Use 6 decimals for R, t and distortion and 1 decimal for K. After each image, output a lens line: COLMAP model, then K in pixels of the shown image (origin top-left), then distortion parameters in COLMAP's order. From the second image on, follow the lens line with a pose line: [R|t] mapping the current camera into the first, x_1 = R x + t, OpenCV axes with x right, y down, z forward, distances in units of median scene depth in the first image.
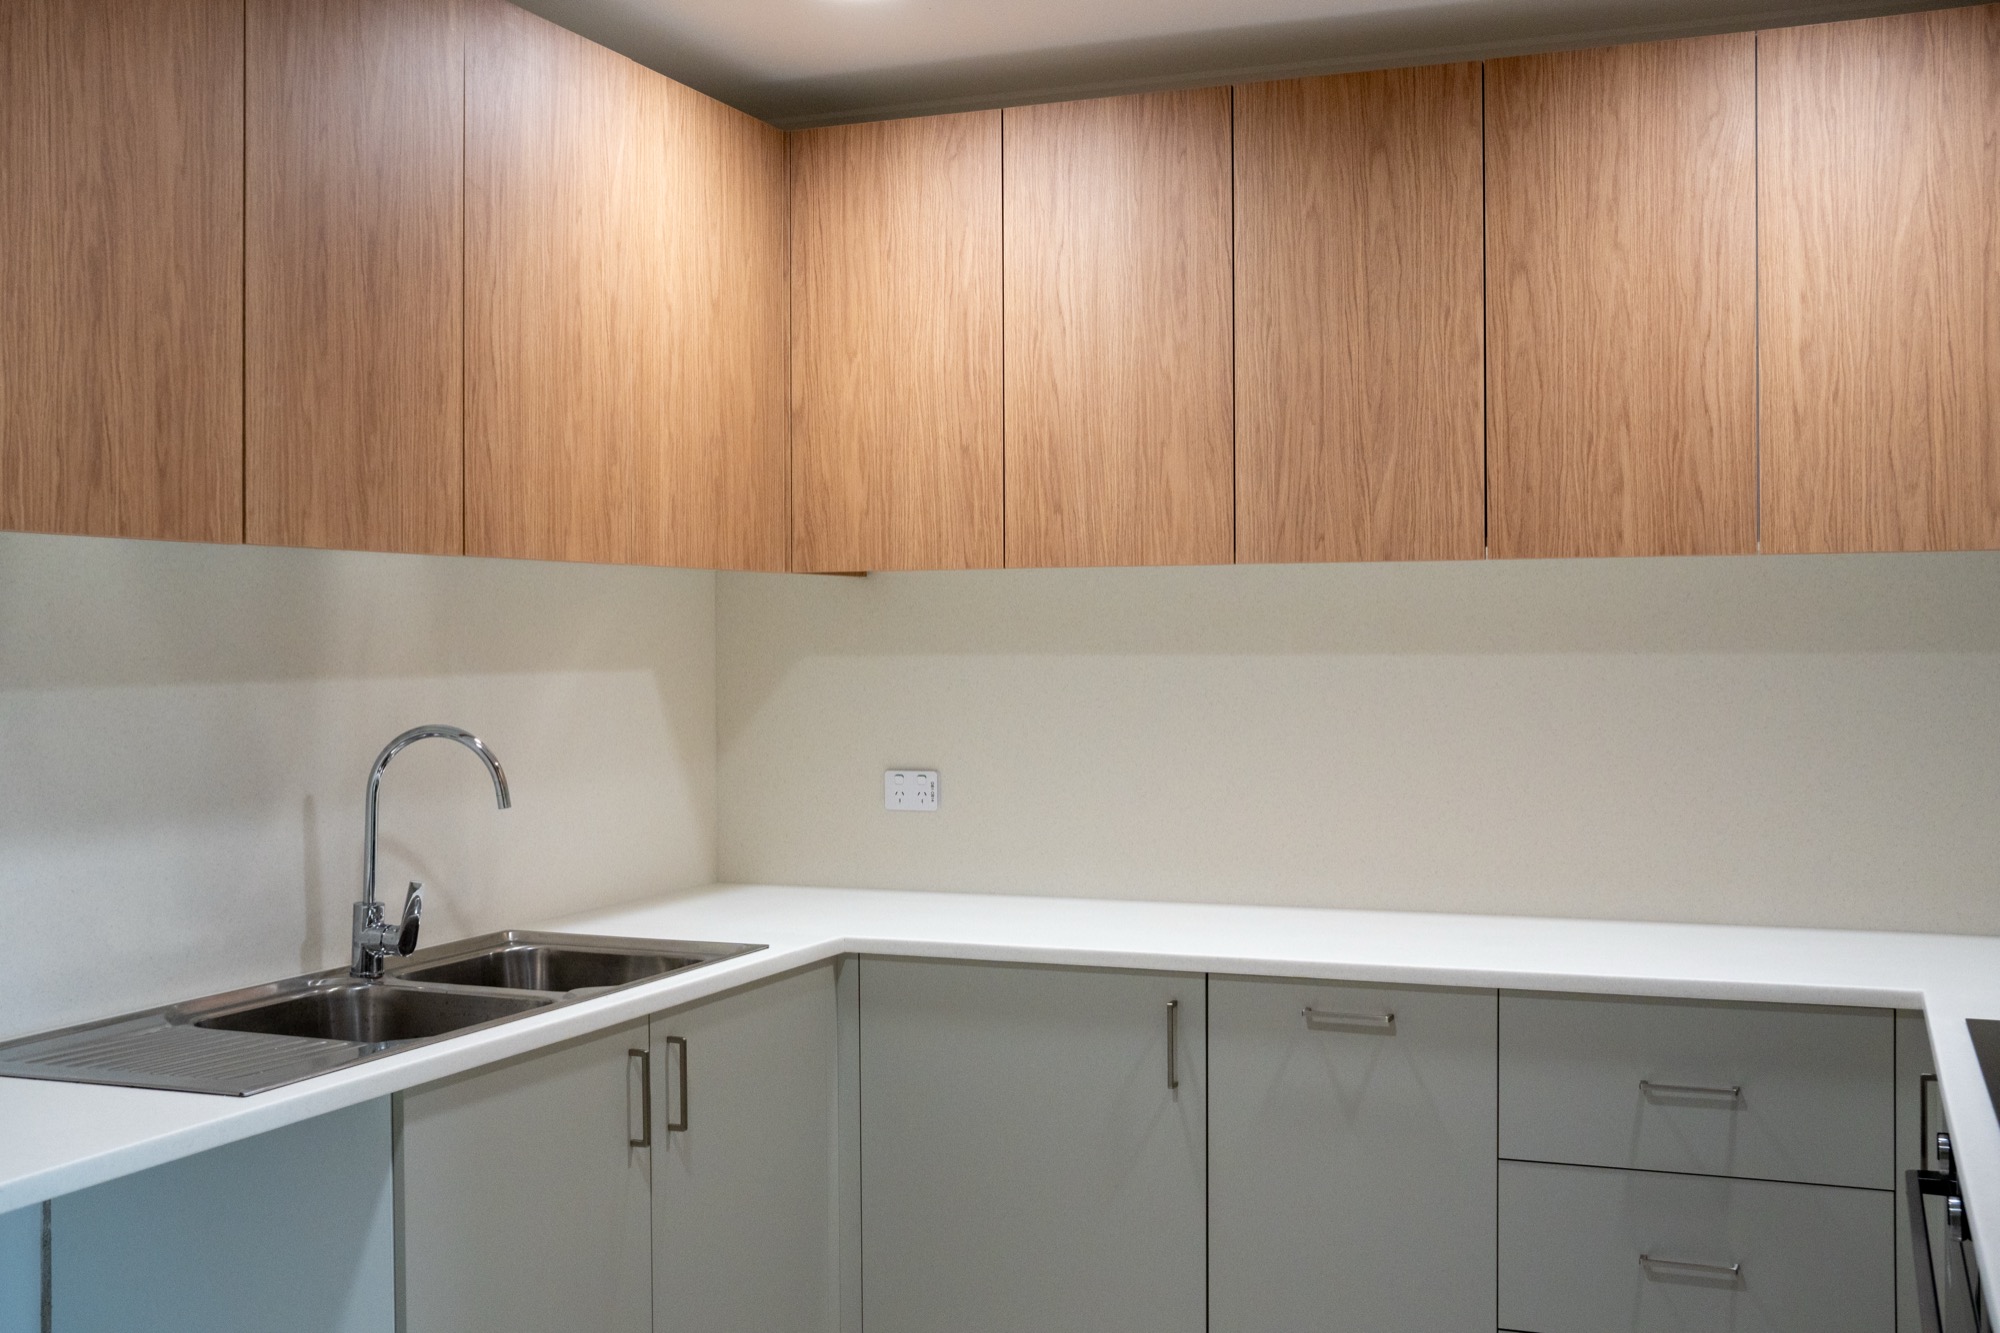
lens RADIAL K [[2155.2, 0, 1000.0], [0, 2155.2, 666.5], [0, 0, 1]] dist [-0.064384, 0.202334]
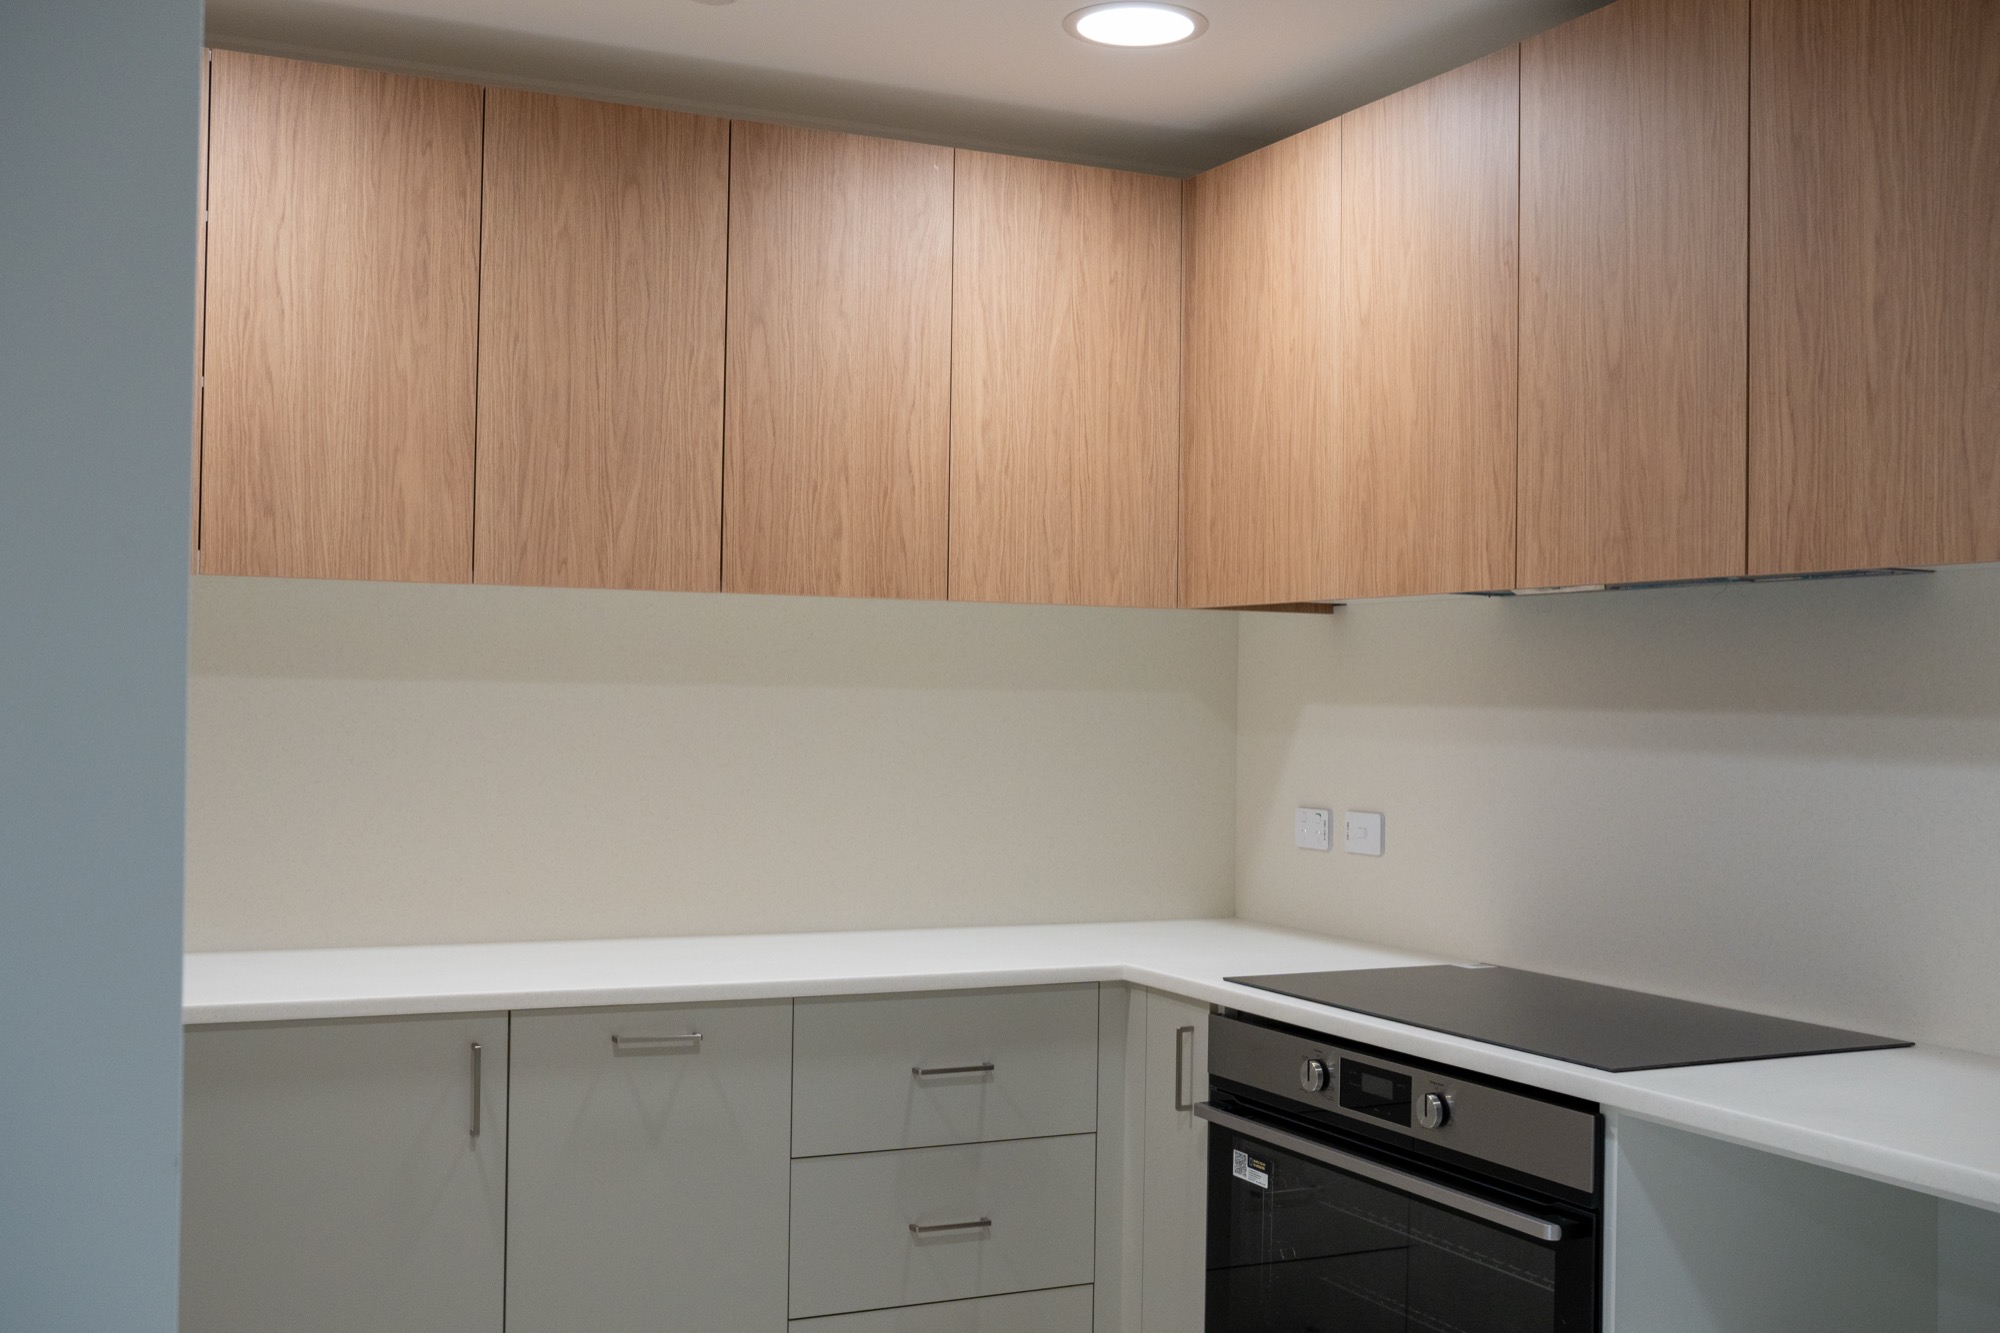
lens RADIAL K [[2155.2, 0, 1000.0], [0, 2155.2, 666.5], [0, 0, 1]] dist [-0.064384, 0.202334]
pose [[0.680508, 0.024419, 0.732334, -0.450895], [-0.011849, 0.999681, -0.022323, 0.008021], [-0.732645, 0.006514, 0.680580, 0.187590]]
